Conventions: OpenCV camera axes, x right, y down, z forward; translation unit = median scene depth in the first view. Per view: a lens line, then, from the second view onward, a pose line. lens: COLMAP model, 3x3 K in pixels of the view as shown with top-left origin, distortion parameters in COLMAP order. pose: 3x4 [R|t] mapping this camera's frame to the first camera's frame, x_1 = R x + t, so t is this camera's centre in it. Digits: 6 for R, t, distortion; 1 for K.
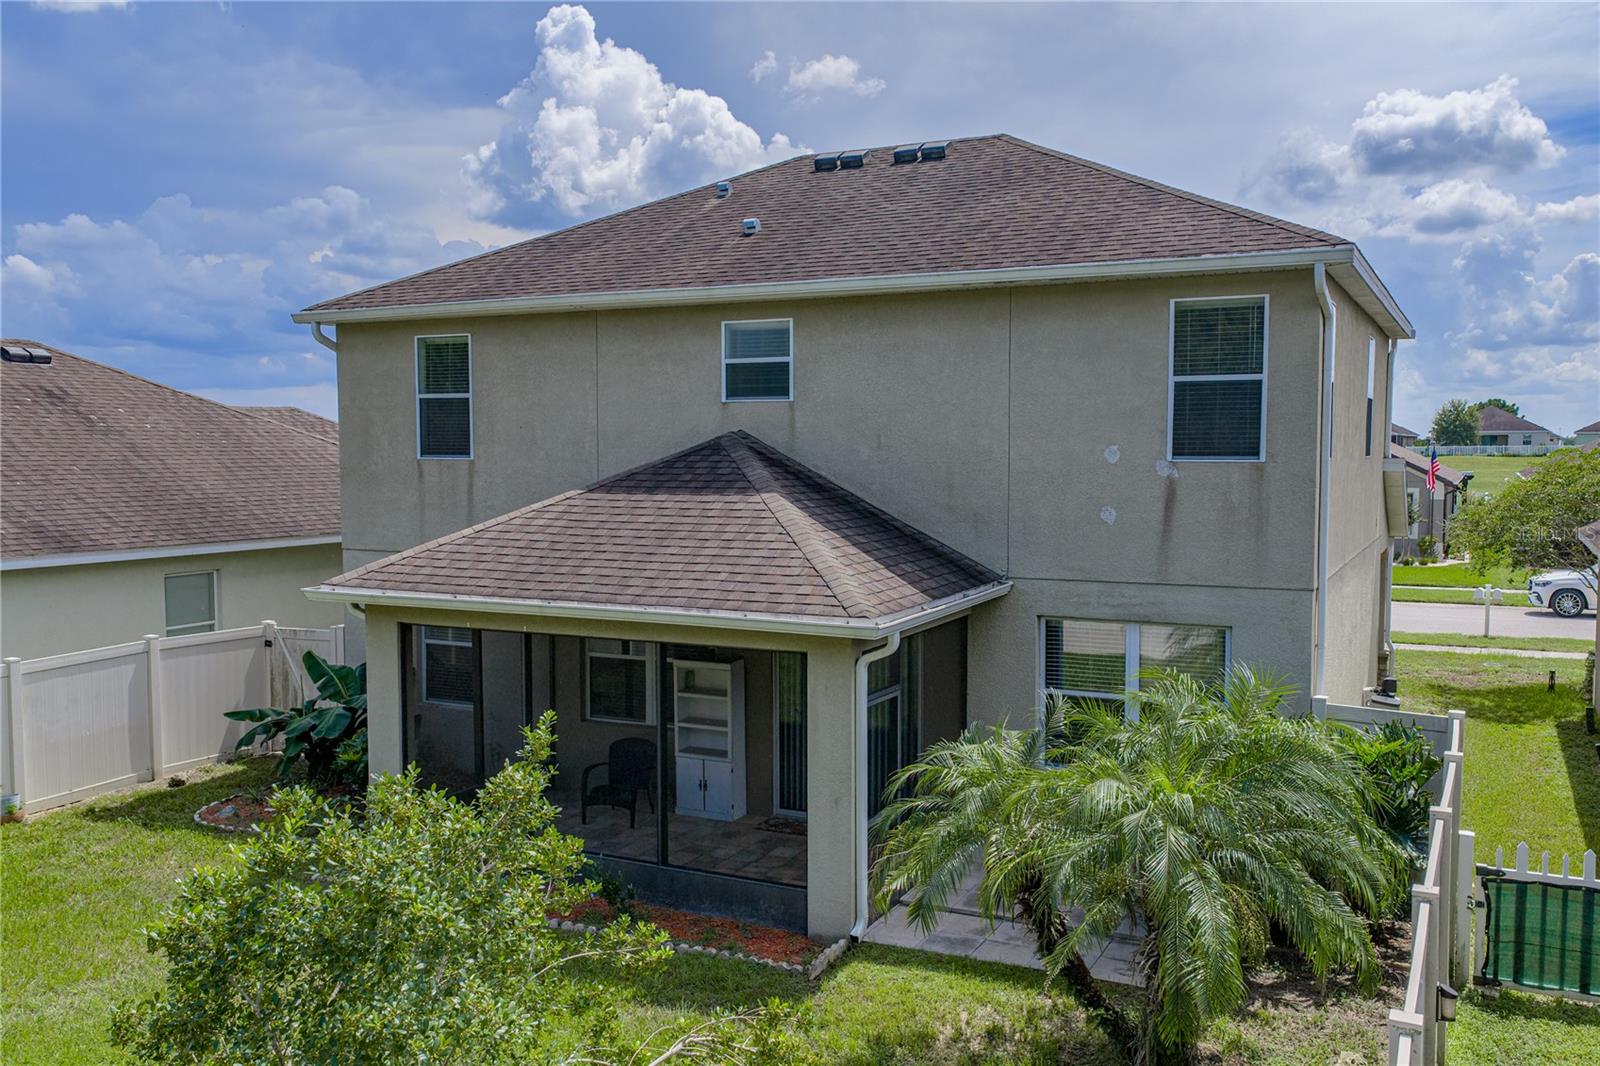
lens RADIAL K [[1312.5, 0, 851.1], [0, 1312.5, 528.1], [0, 0, 1]] dist [0.014016, 0.010343]
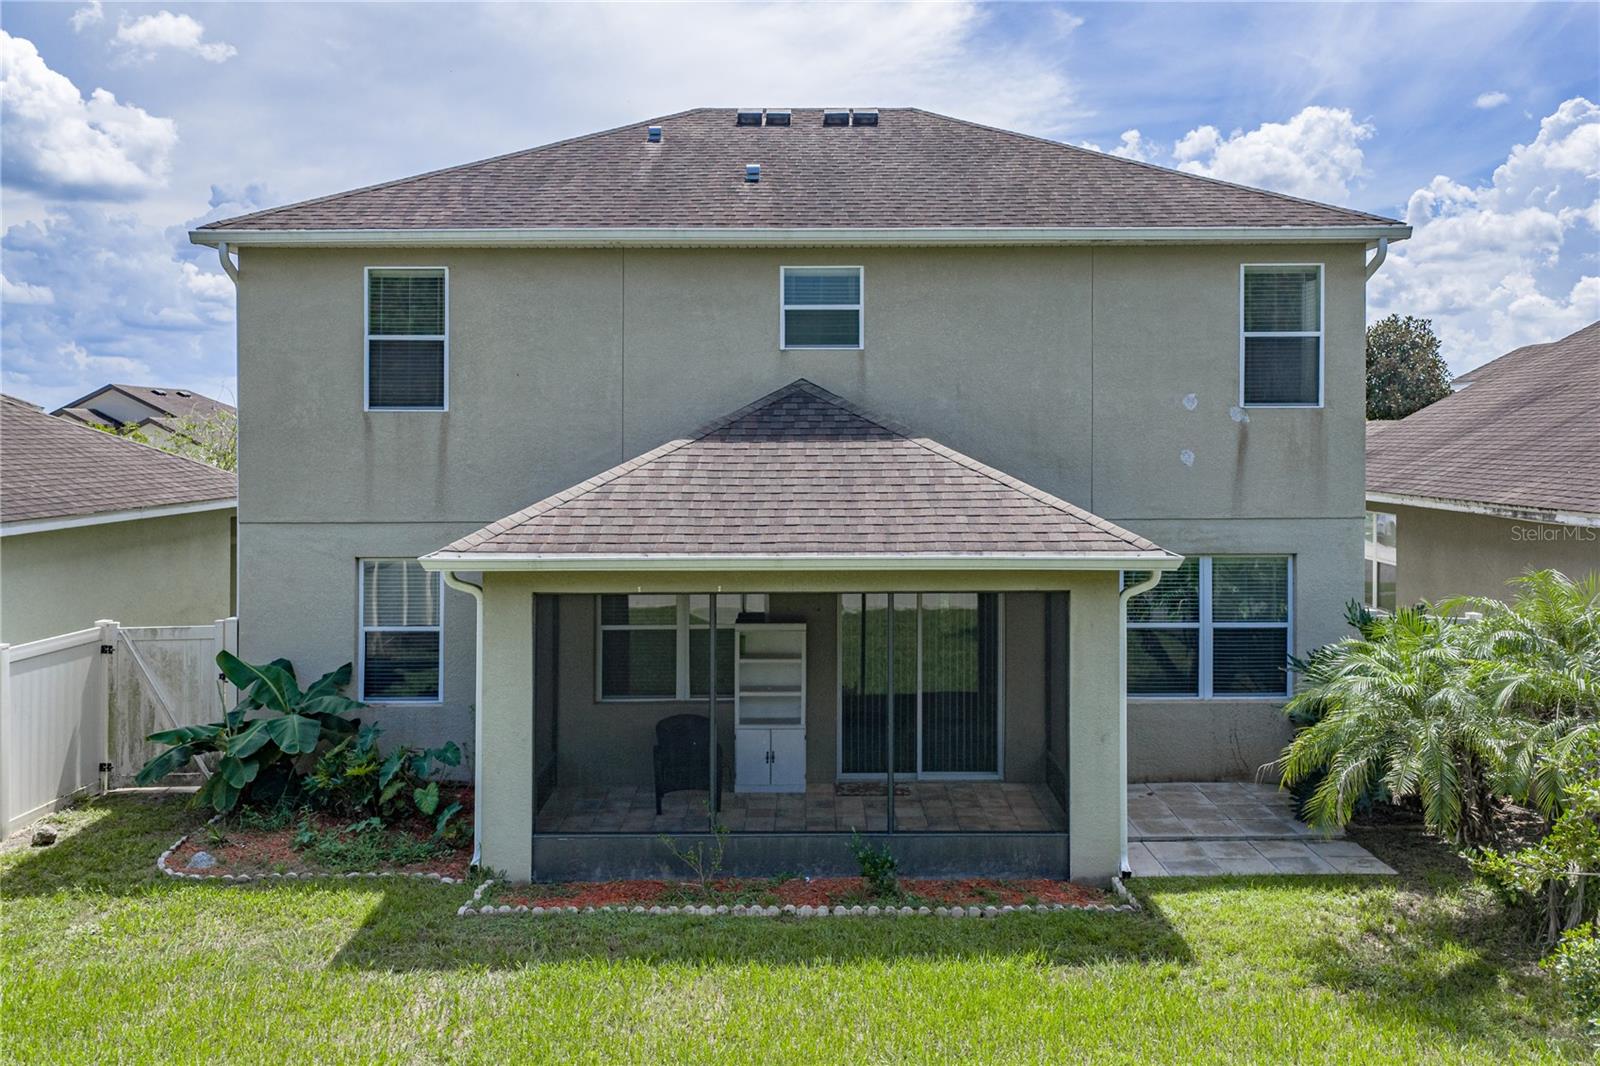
lens RADIAL K [[1306.7, 0, 792.5], [0, 1306.7, 425.4], [0, 0, 1]] dist [0.007671, -0.008219]
pose [[0.900760, 0.001302, 0.434315, -0.504040], [0.029495, 0.997504, -0.064161, 0.020714], [-0.433314, 0.070603, 0.898473, 0.144198]]
